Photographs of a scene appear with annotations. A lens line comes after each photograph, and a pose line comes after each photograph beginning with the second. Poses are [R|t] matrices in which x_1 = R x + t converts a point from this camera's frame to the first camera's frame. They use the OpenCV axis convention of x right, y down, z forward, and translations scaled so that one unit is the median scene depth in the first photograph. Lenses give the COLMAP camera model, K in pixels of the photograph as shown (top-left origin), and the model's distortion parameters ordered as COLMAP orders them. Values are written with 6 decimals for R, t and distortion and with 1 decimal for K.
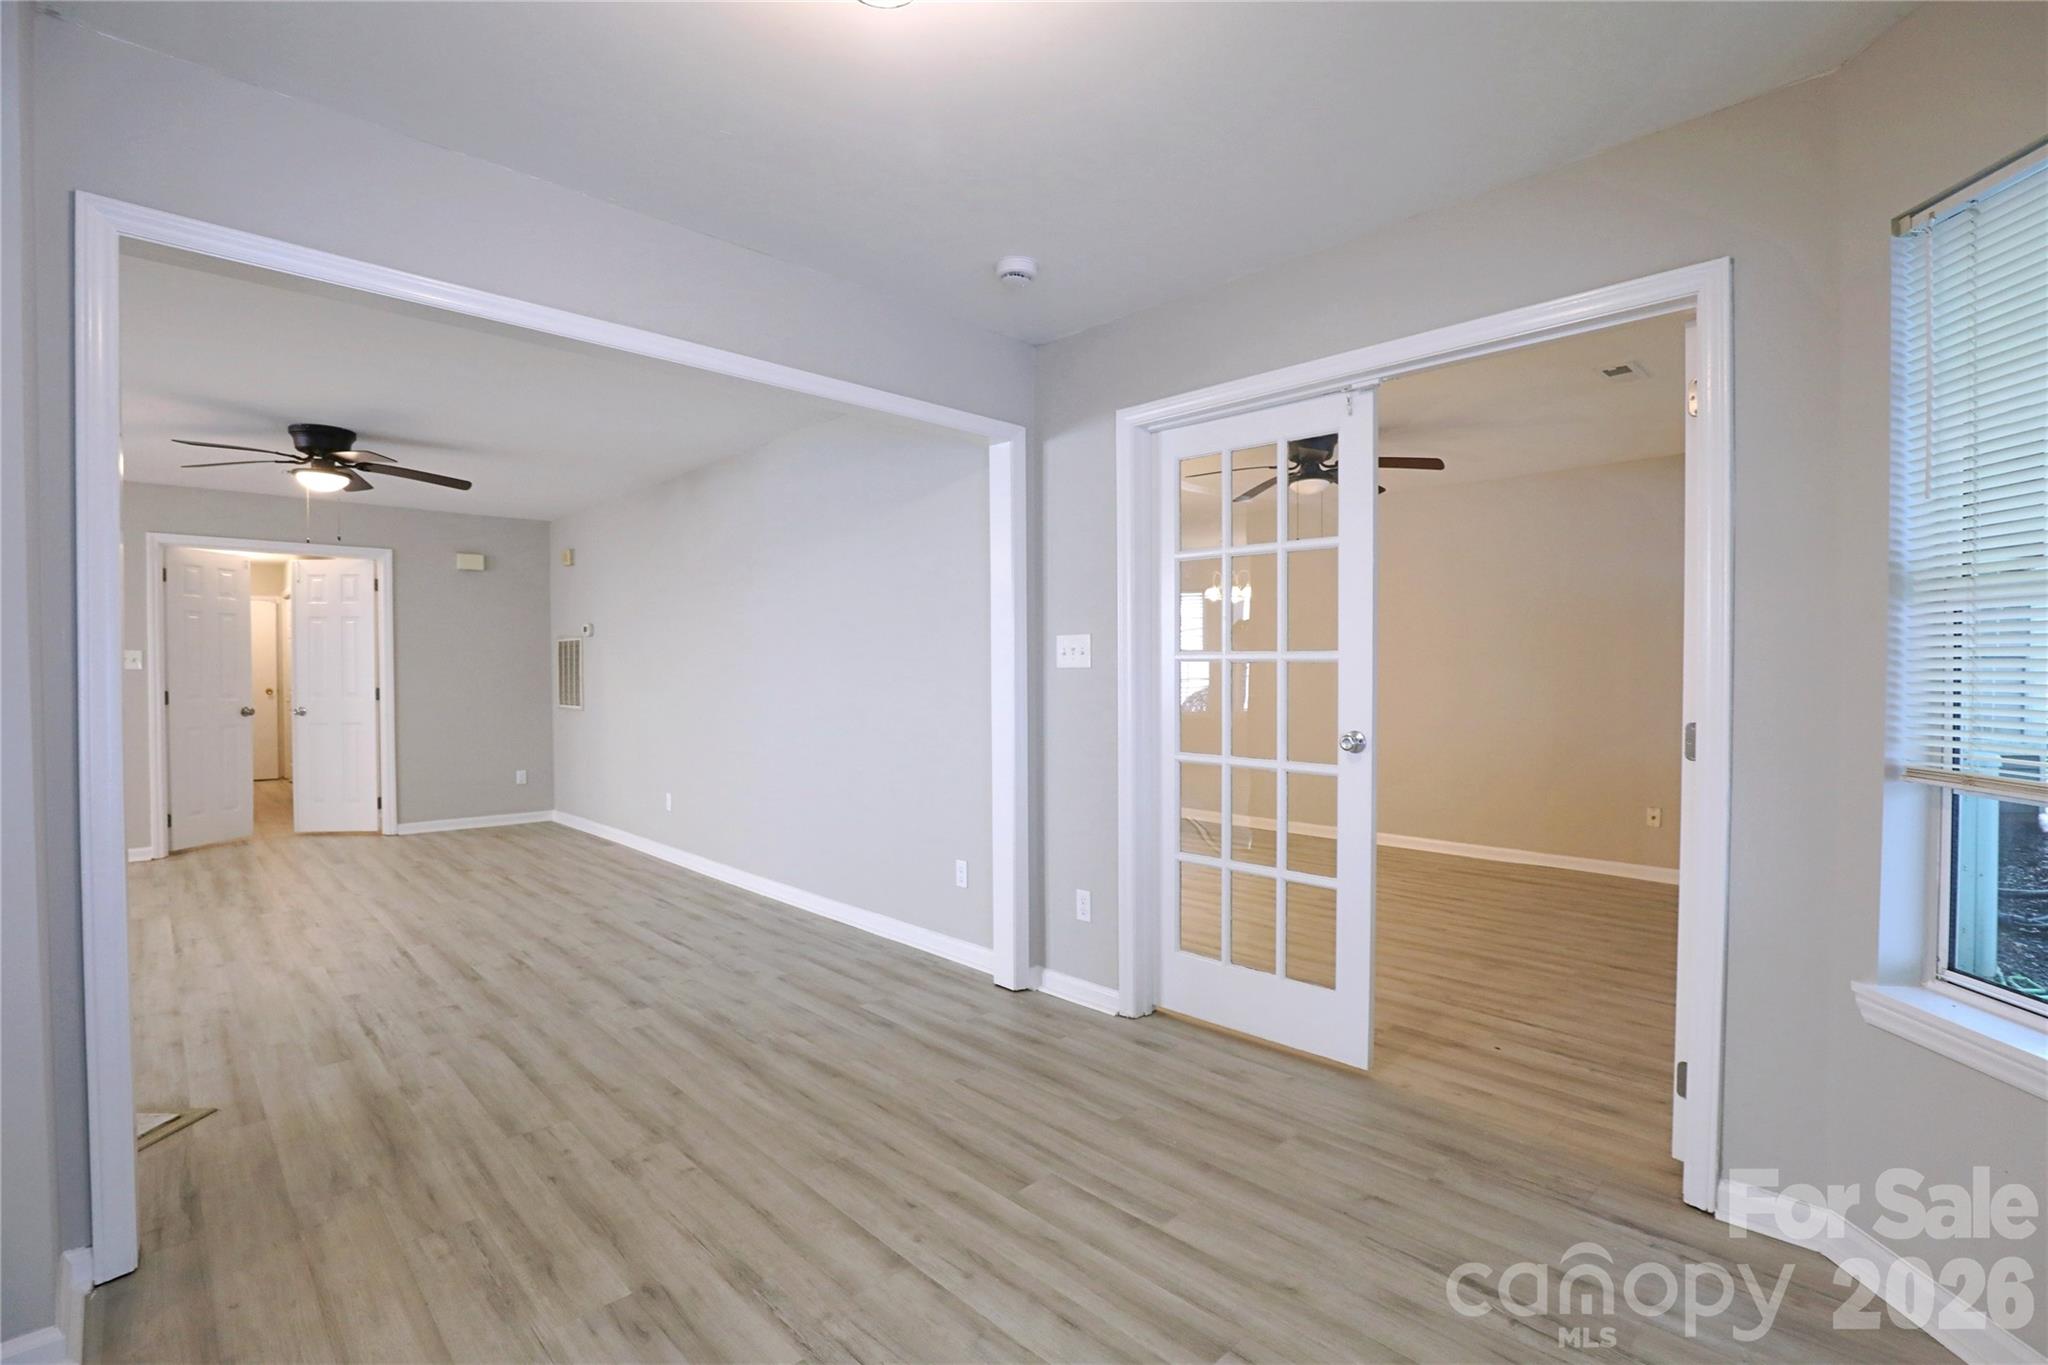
lens RADIAL K [[938.2, 0, 1051.1], [0, 938.2, 693.8], [0, 0, 1]] dist [-0.035806, 0.007387]
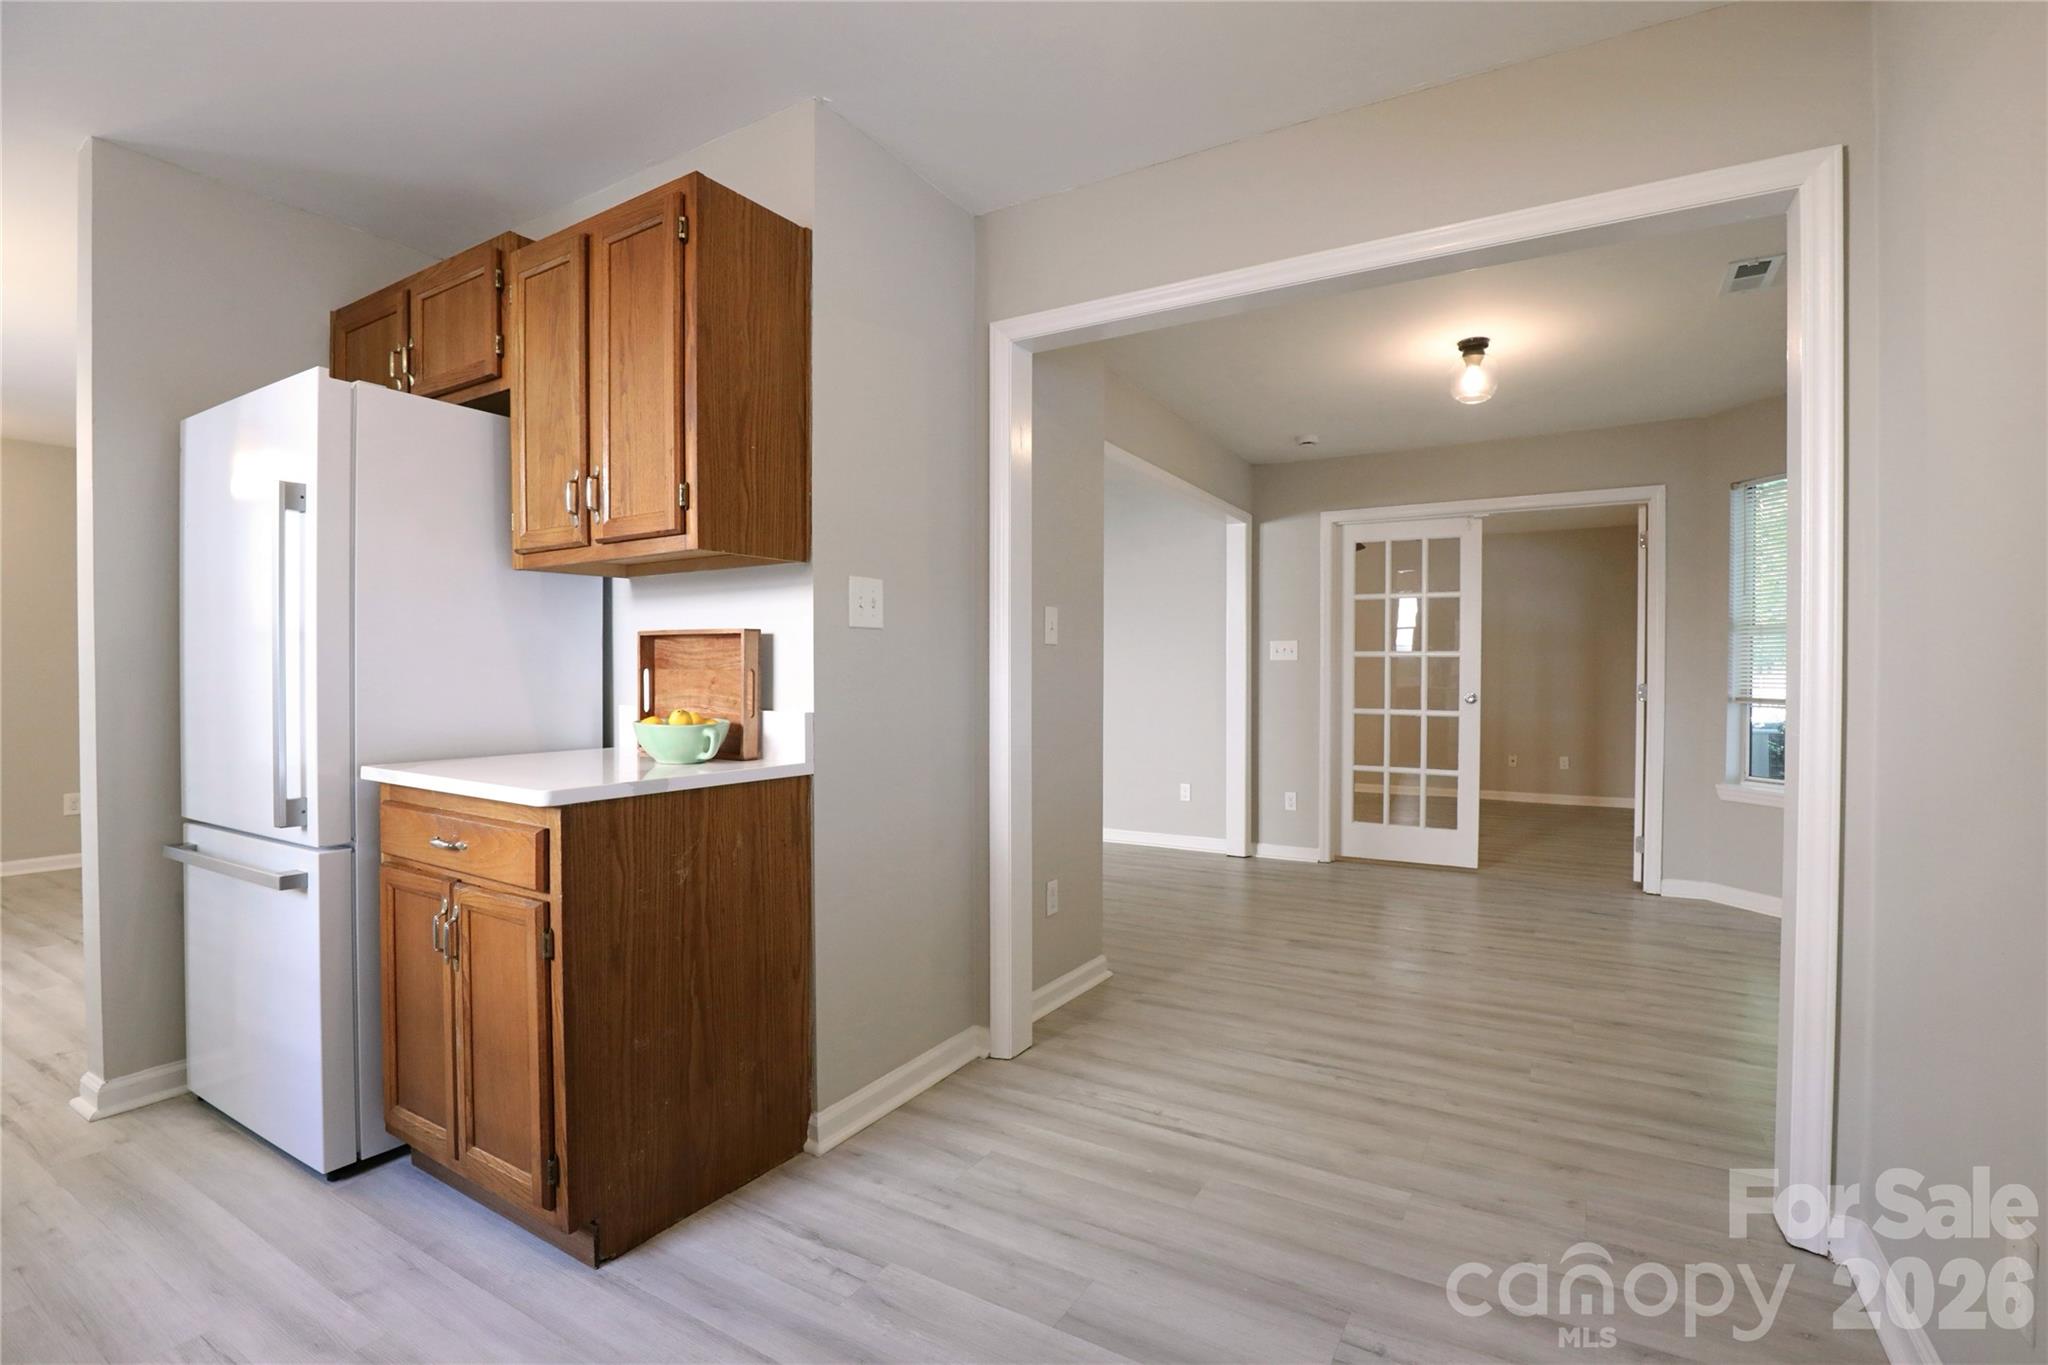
lens RADIAL K [[938.2, 0, 1044.8], [0, 938.2, 696.8], [0, 0, 1]] dist [-0.035806, 0.007387]
pose [[0.964099, 0.002082, 0.265537, -0.966050], [-0.001772, 0.999997, -0.001408, 0.048328], [-0.265539, 0.000887, 0.964100, -0.585221]]
